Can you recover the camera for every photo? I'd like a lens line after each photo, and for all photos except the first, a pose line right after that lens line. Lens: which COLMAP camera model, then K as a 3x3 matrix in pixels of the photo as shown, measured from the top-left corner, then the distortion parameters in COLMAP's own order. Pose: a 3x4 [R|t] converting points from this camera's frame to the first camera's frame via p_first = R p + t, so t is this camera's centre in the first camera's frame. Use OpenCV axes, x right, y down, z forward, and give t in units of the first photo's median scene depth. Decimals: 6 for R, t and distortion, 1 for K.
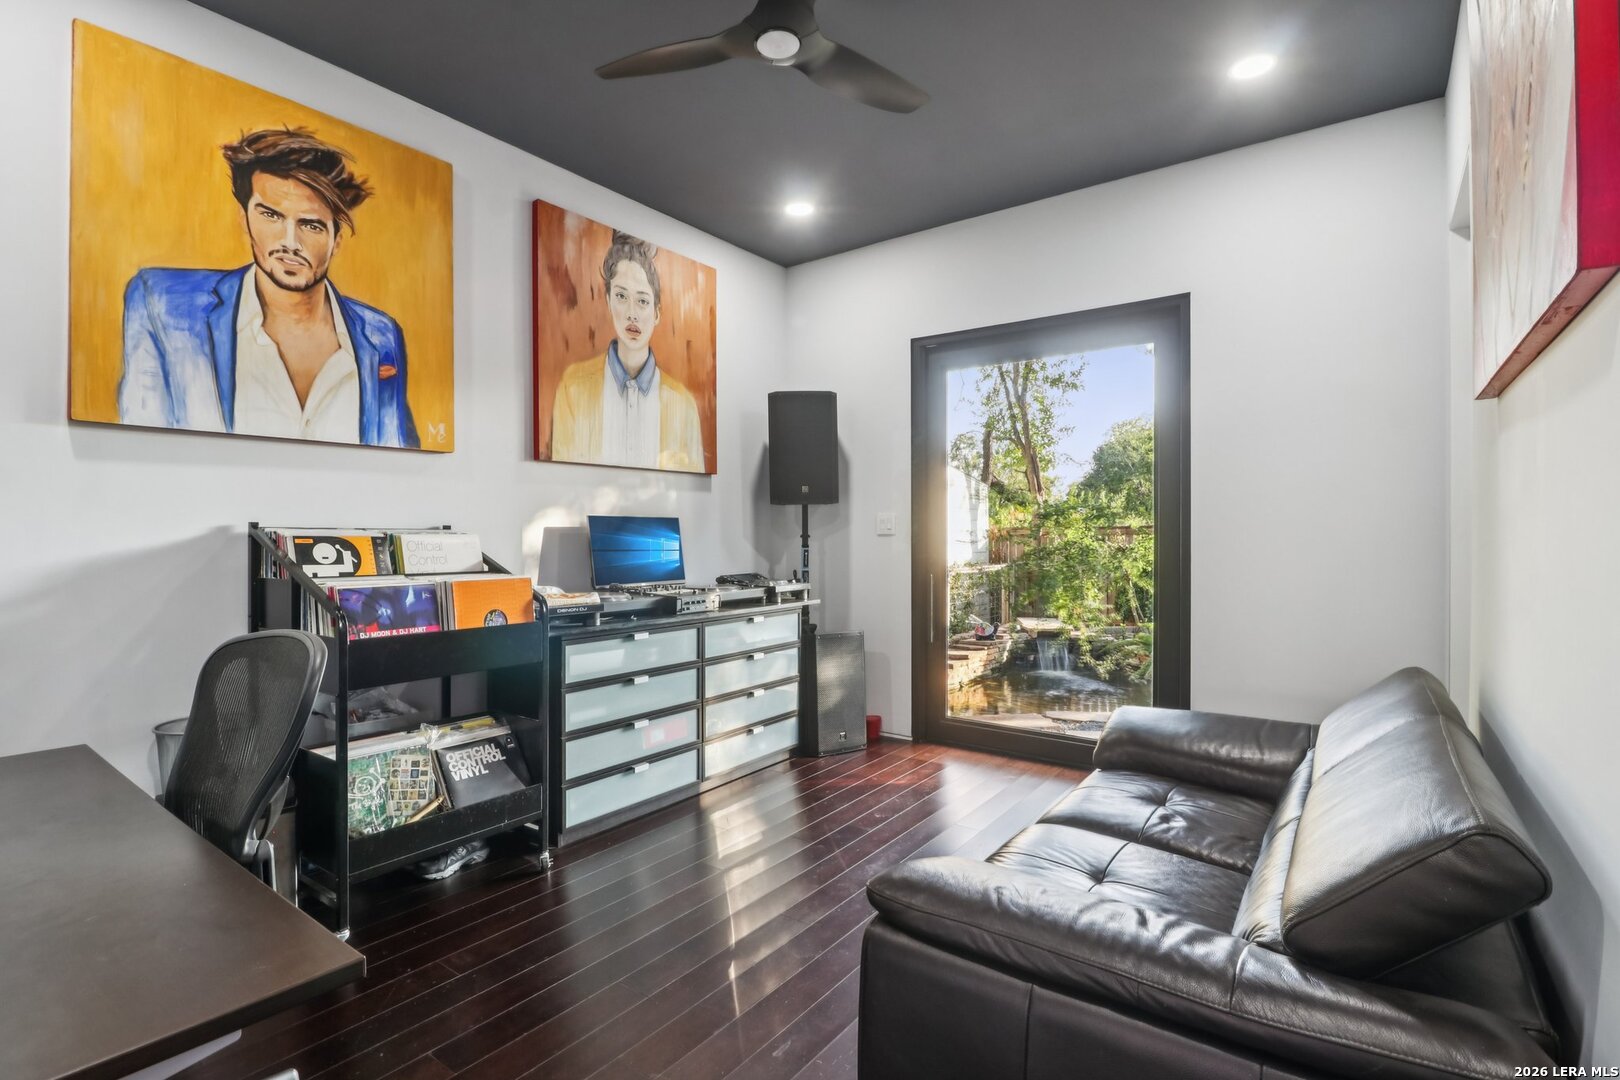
lens RADIAL K [[762.4, 0, 808.4], [0, 762.4, 533.6], [0, 0, 1]] dist [-0.004060, -0.001203]
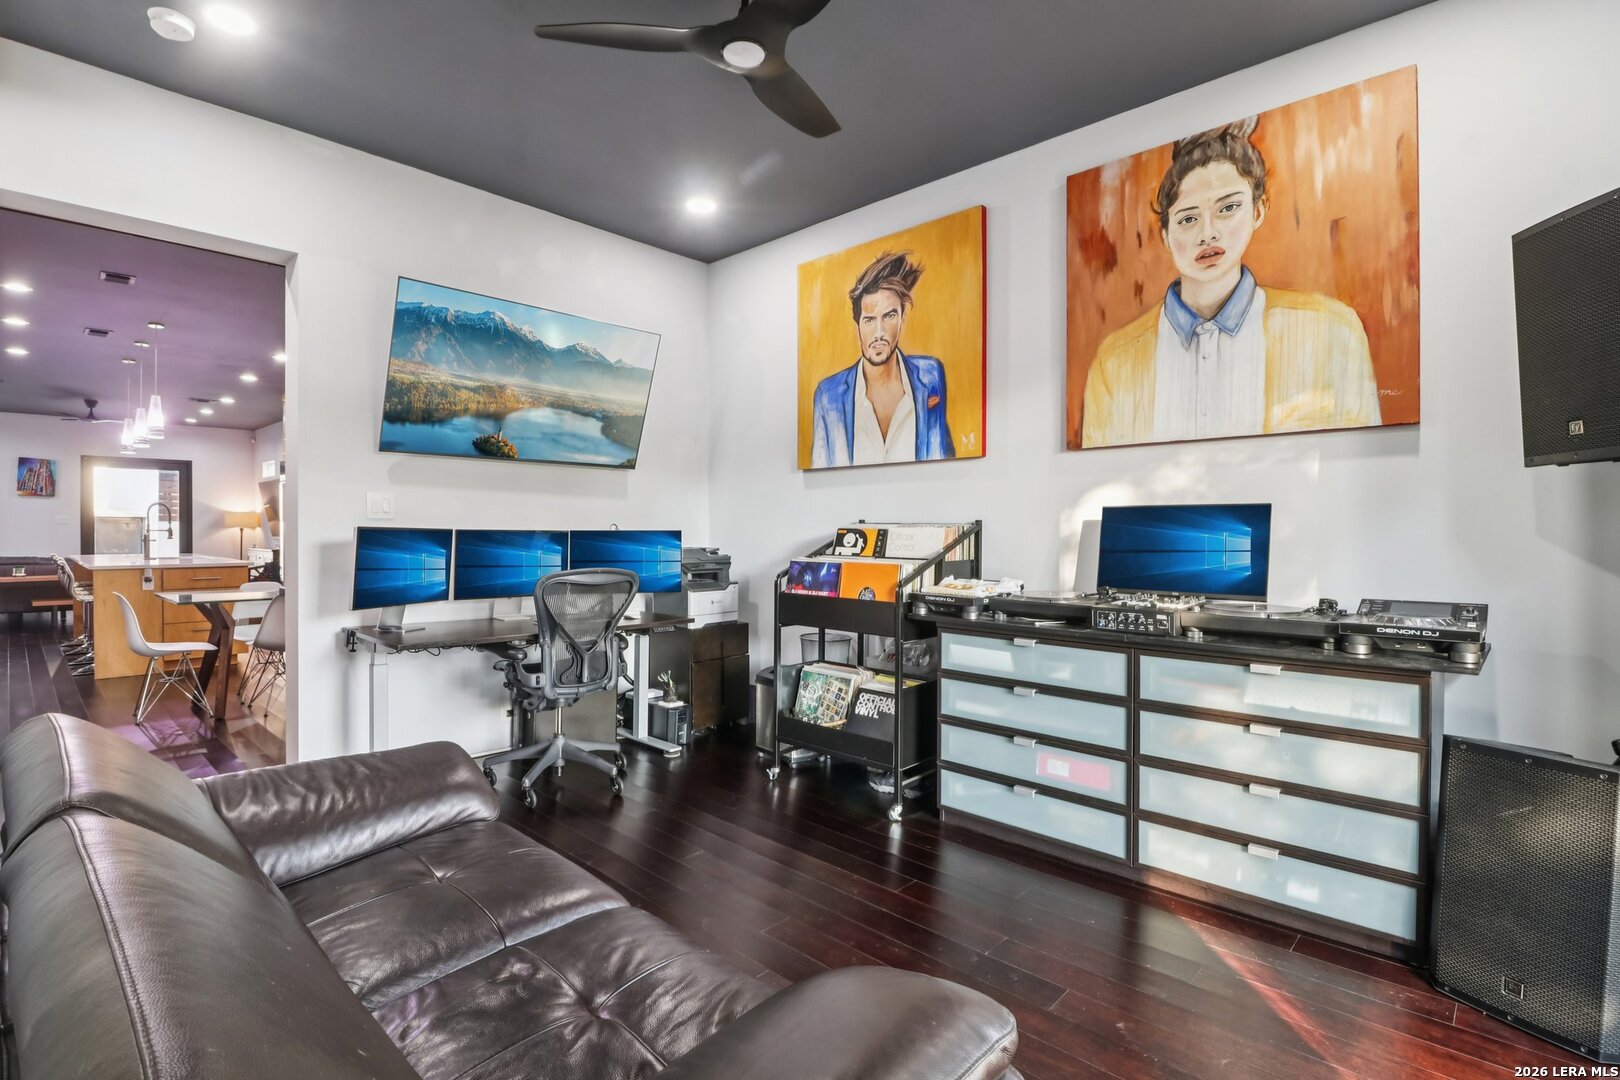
lens RADIAL K [[762.4, 0, 815.4], [0, 762.4, 537.1], [0, 0, 1]] dist [-0.004060, -0.001203]
pose [[-0.111470, 0.008519, -0.993731, 0.750297], [-0.003305, 0.999955, 0.008943, 0.006113], [0.993762, 0.004281, -0.111437, 0.940358]]
